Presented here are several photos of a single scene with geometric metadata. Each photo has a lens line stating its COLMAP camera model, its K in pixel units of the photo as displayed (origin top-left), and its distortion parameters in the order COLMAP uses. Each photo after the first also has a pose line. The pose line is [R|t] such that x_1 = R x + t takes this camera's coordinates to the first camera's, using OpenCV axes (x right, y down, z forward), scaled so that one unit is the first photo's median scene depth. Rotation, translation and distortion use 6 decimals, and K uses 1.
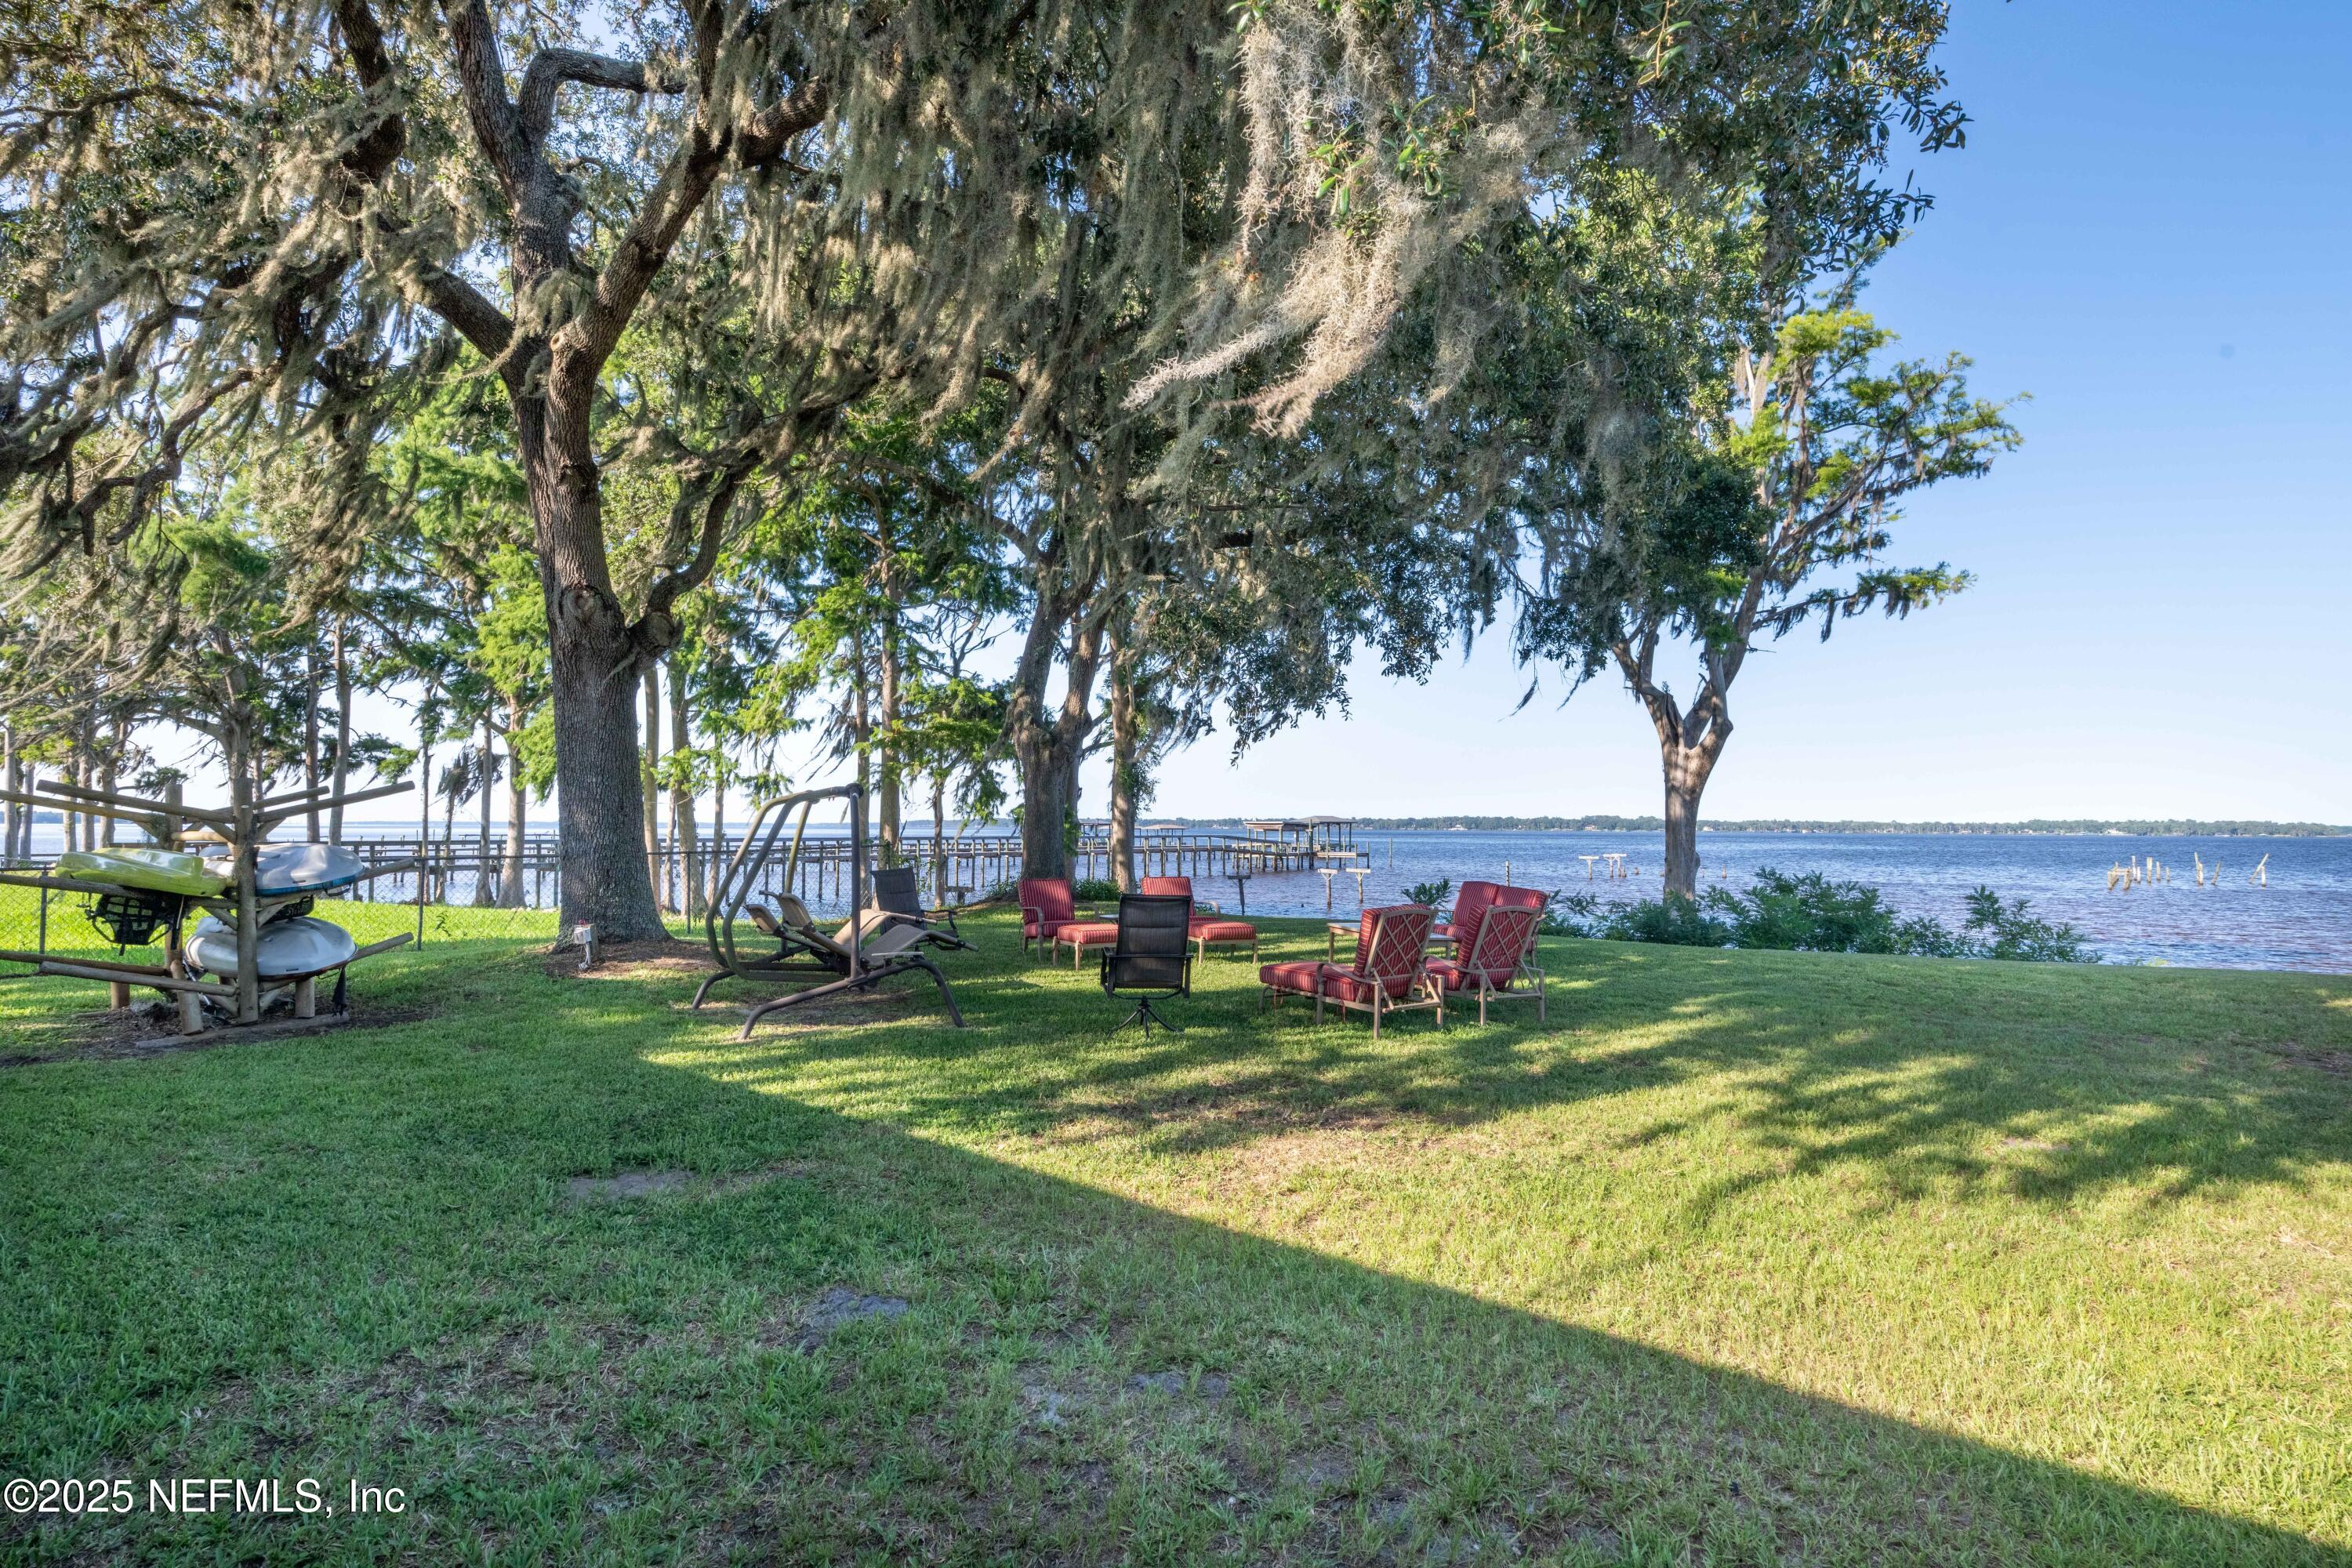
lens RADIAL K [[1185.7, 0, 1174.1], [0, 1185.7, 813.2], [0, 0, 1]] dist [-0.001730, -0.001234]
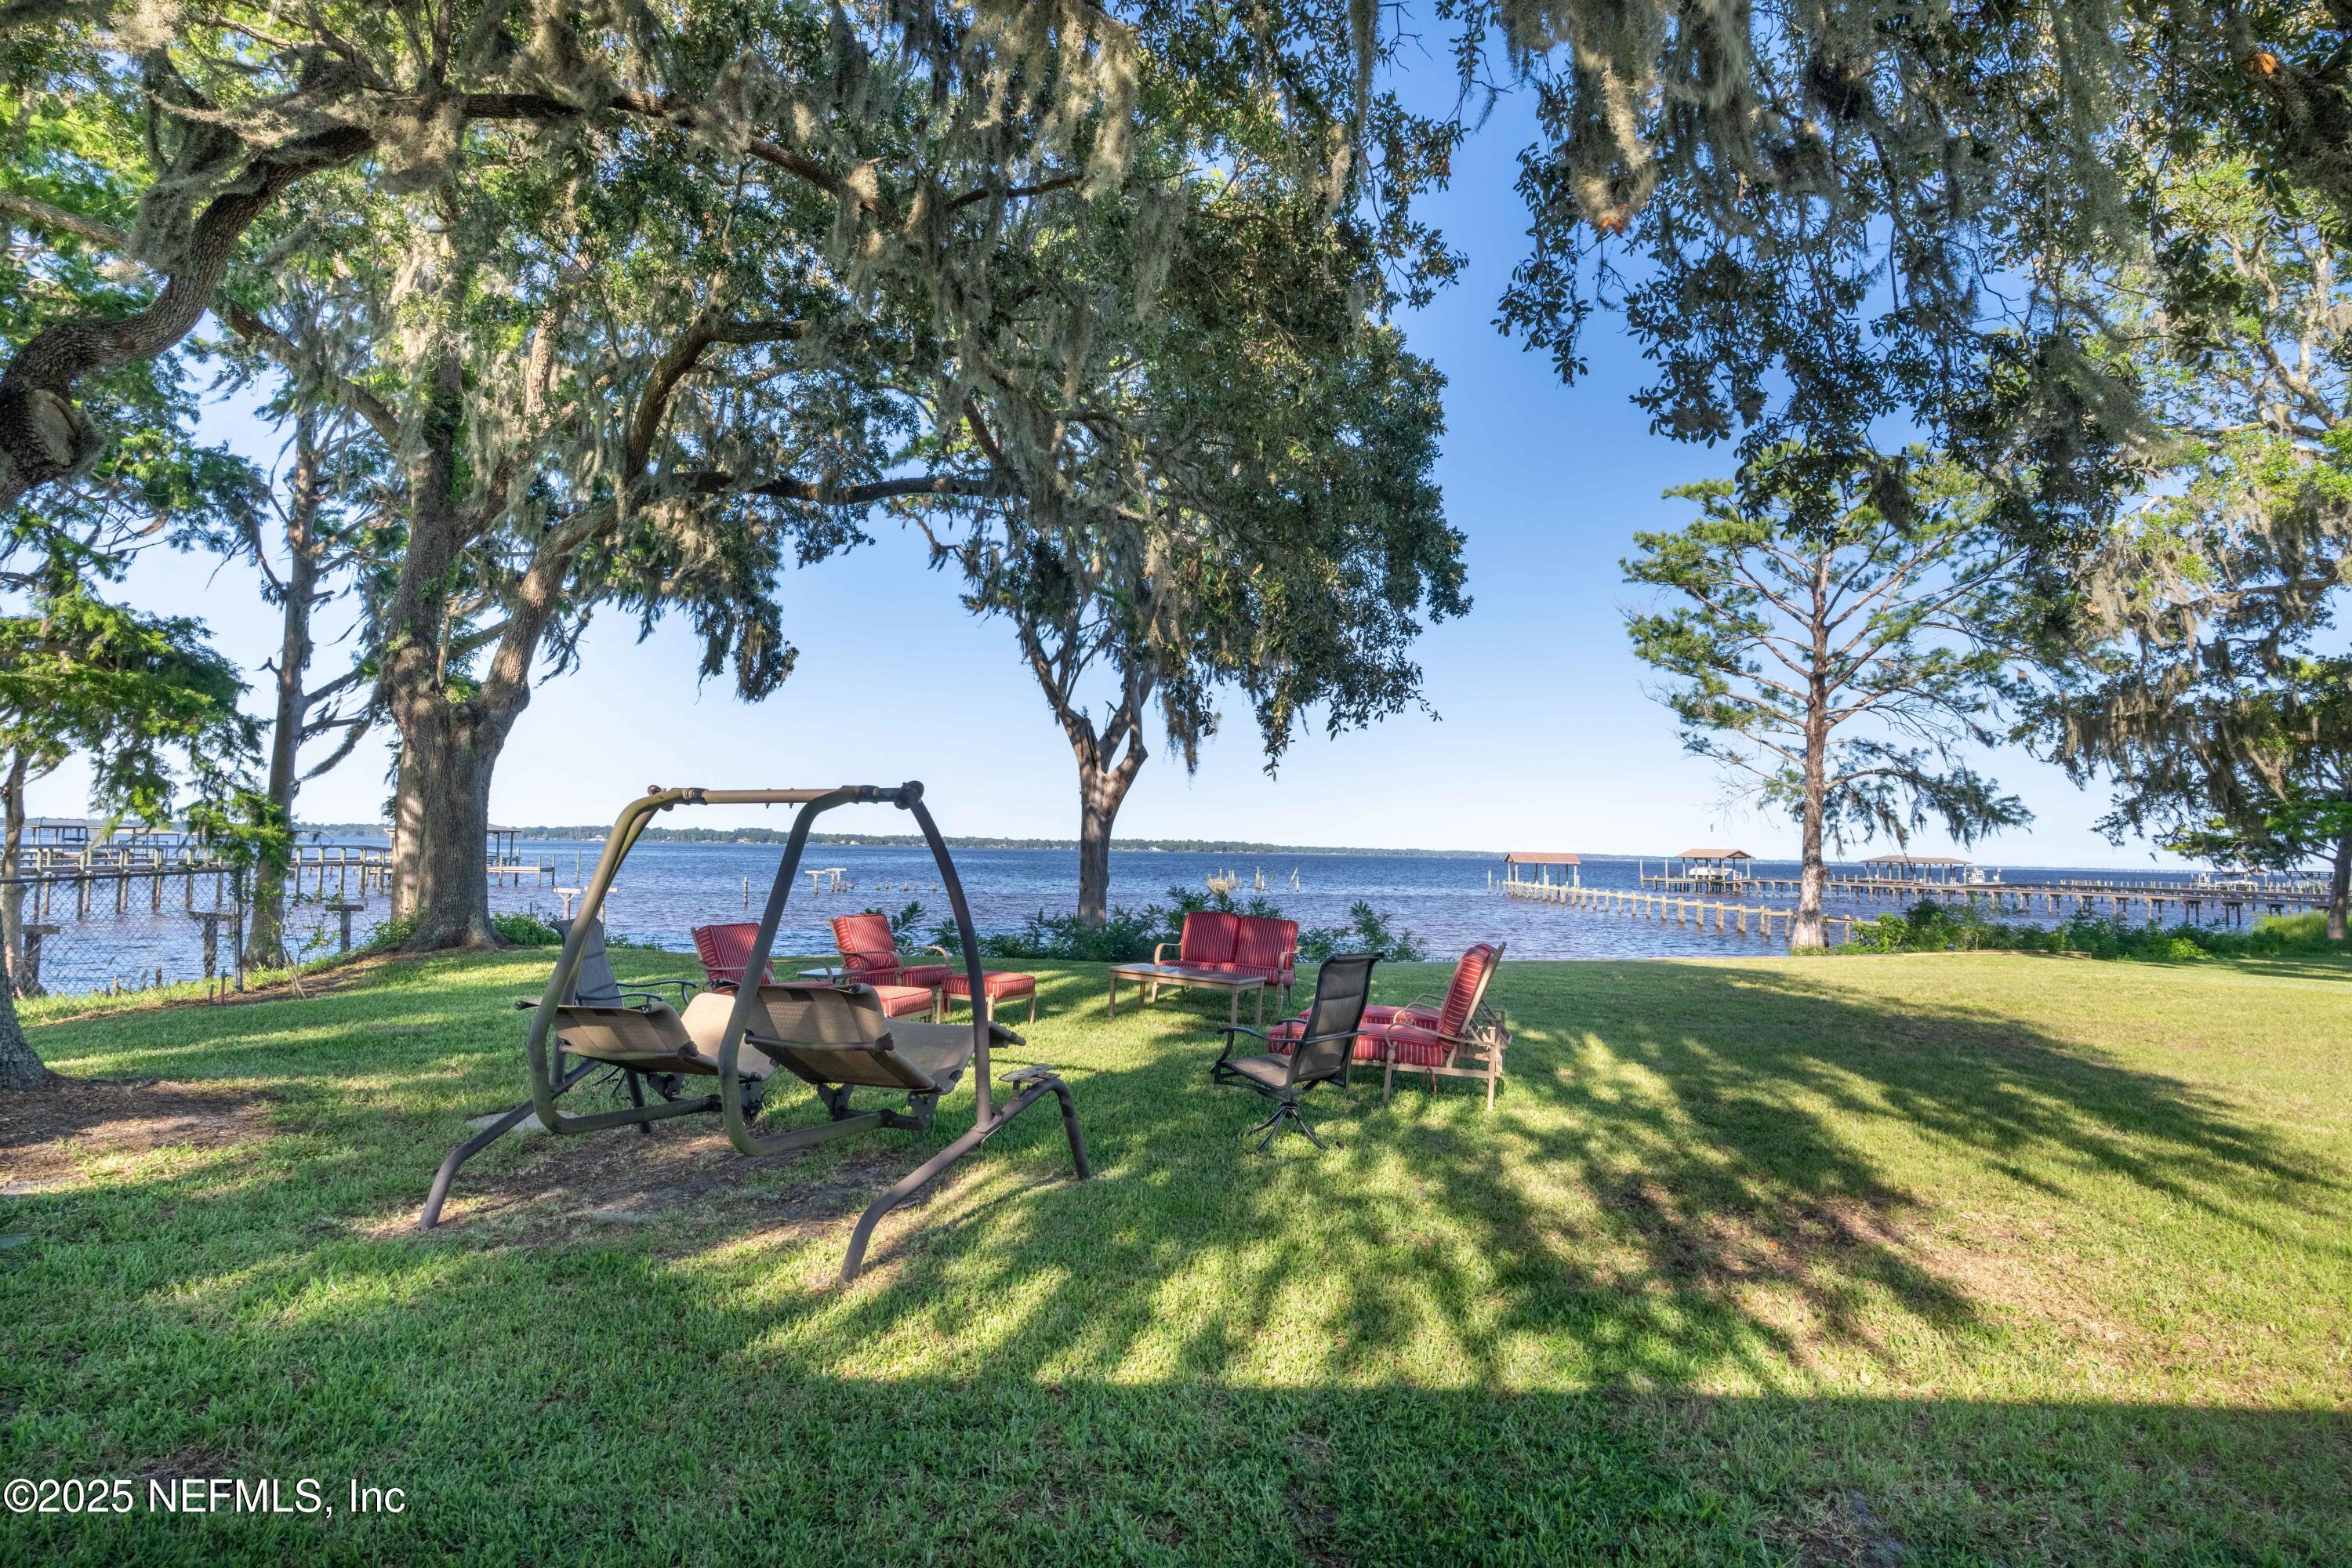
lens RADIAL K [[1171.7, 0, 1176.0], [0, 1171.7, 784.0], [0, 0, 1]] dist [0.001148, 0.000043]
pose [[0.760076, 0.044072, 0.648338, -0.154919], [-0.021048, 0.998844, -0.043222, -0.000268], [-0.649493, 0.019206, 0.760125, 0.140723]]
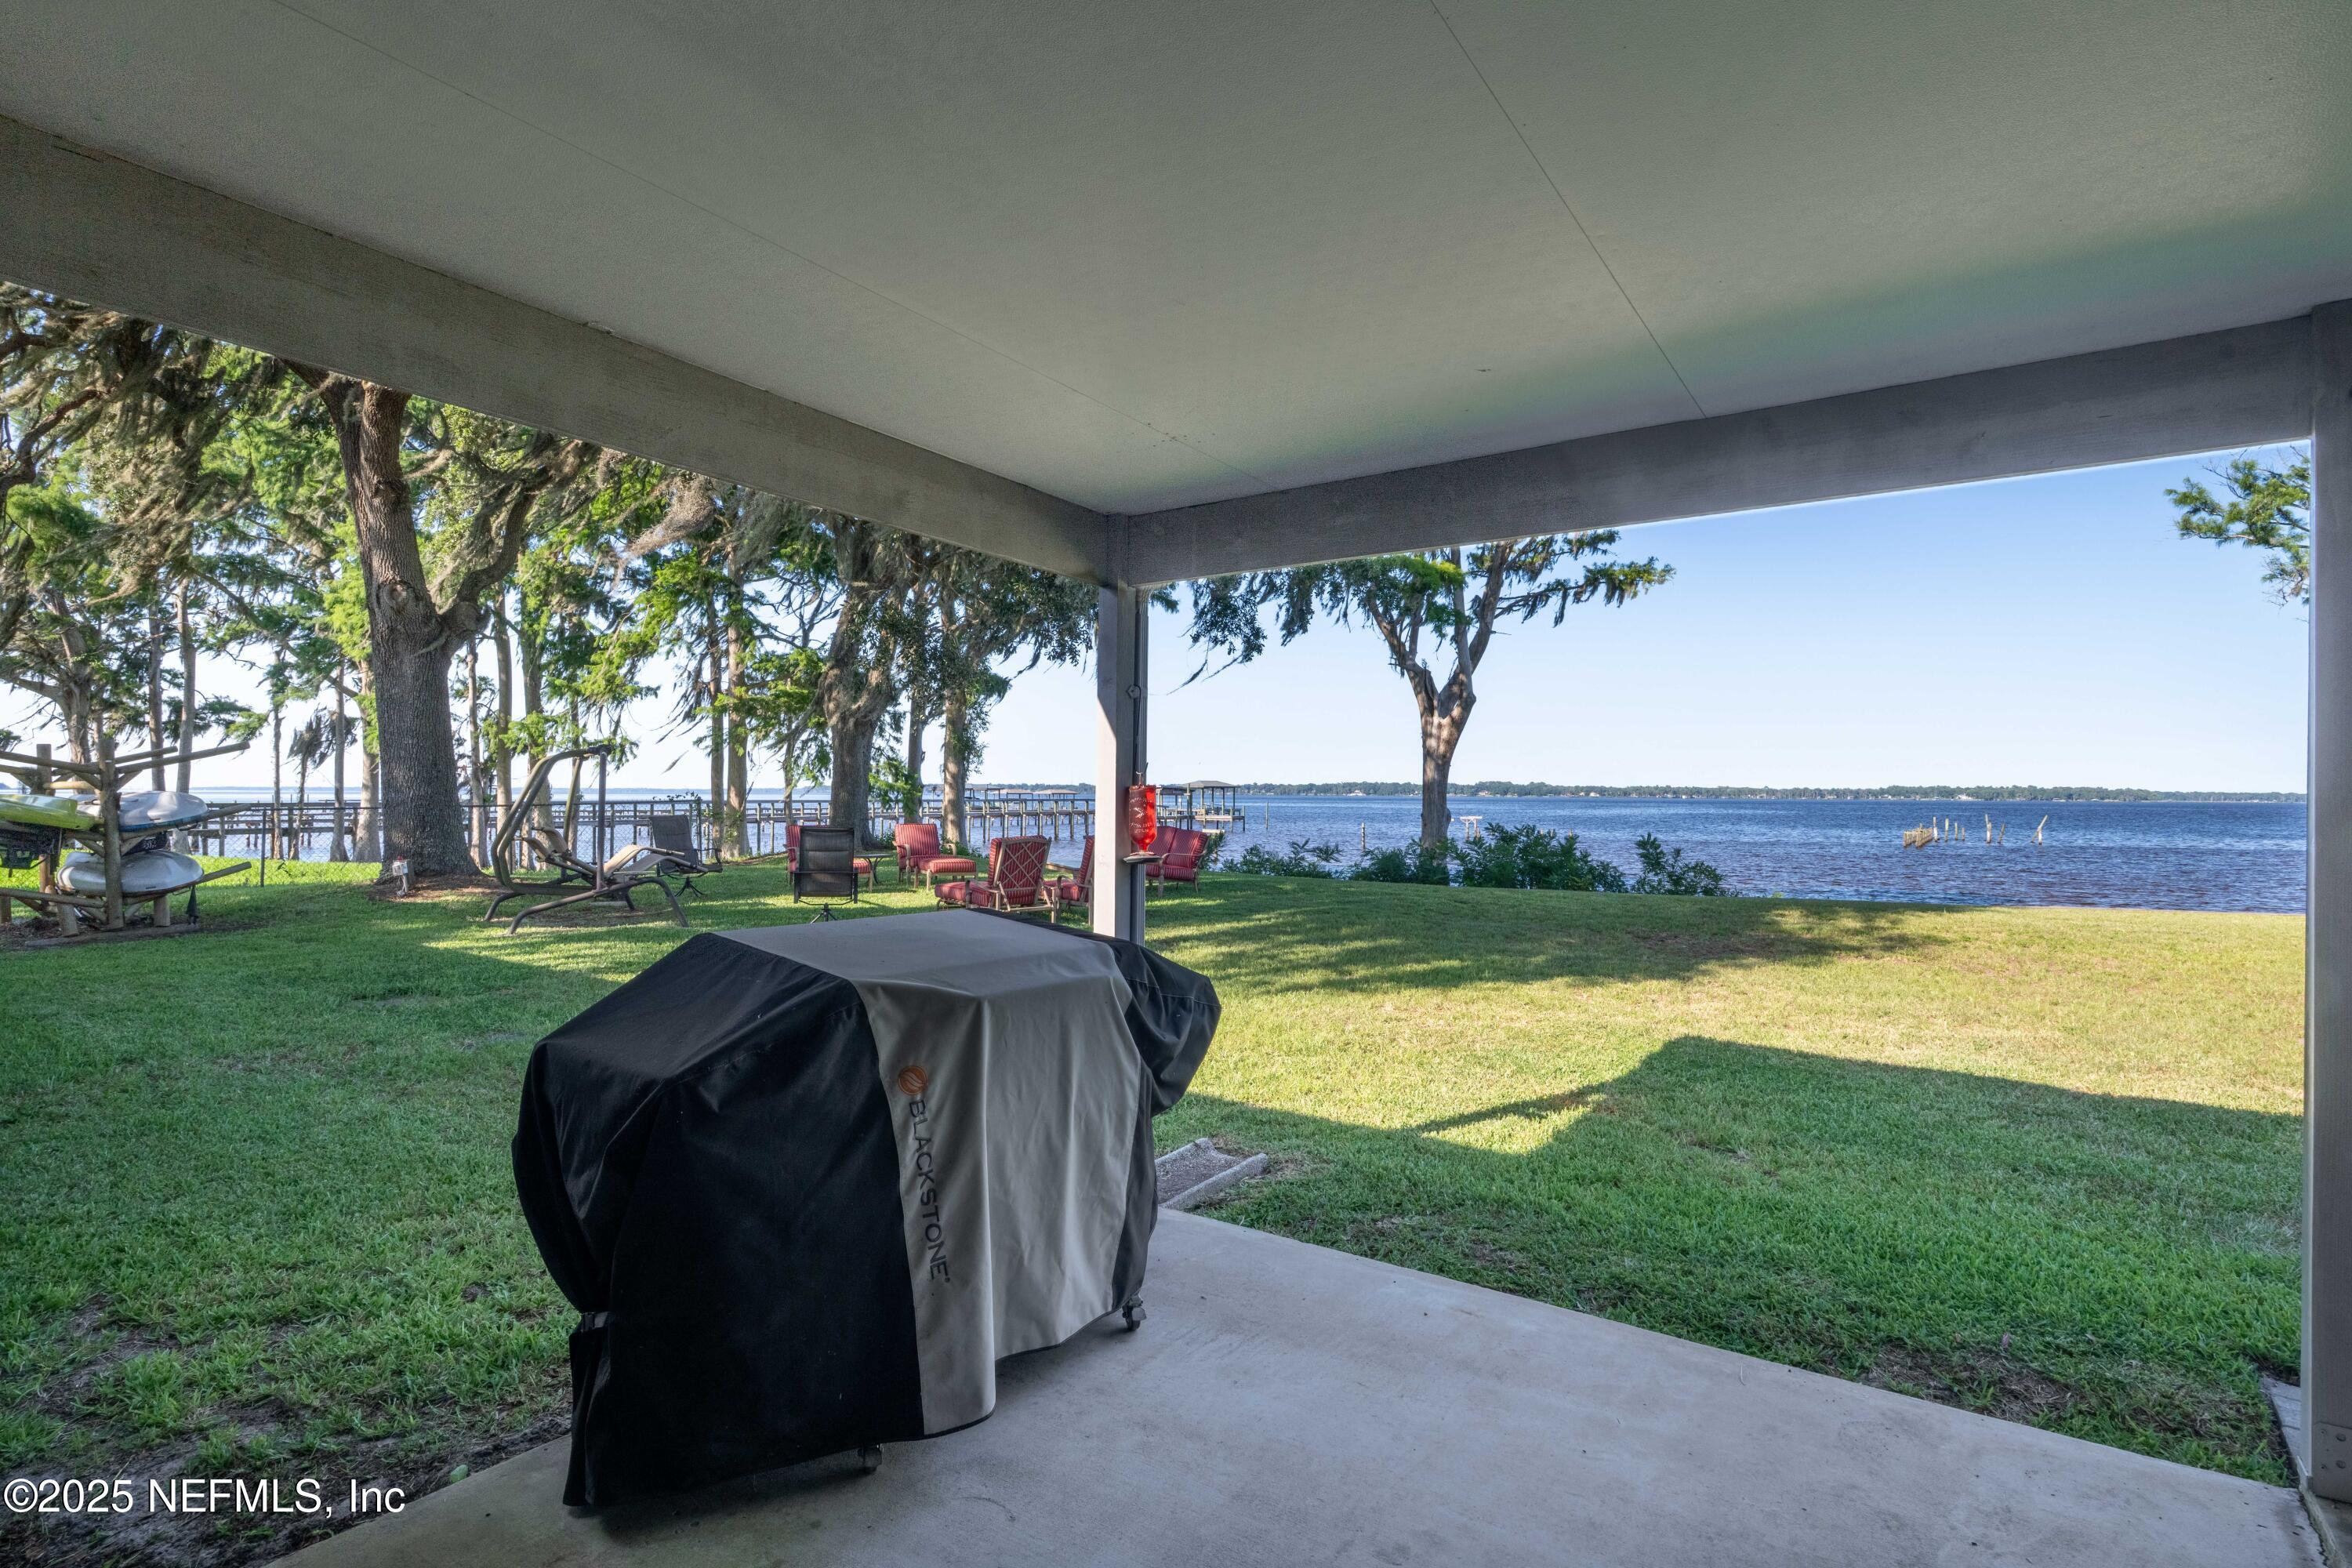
lens RADIAL K [[1196.8, 0, 1176.5], [0, 1196.8, 814.1], [0, 0, 1]] dist [-0.003252, 0.001420]
pose [[0.996976, -0.001354, 0.077697, 0.073931], [-0.000913, 0.999575, 0.029135, 0.003514], [-0.077703, -0.029118, 0.996551, -0.105263]]
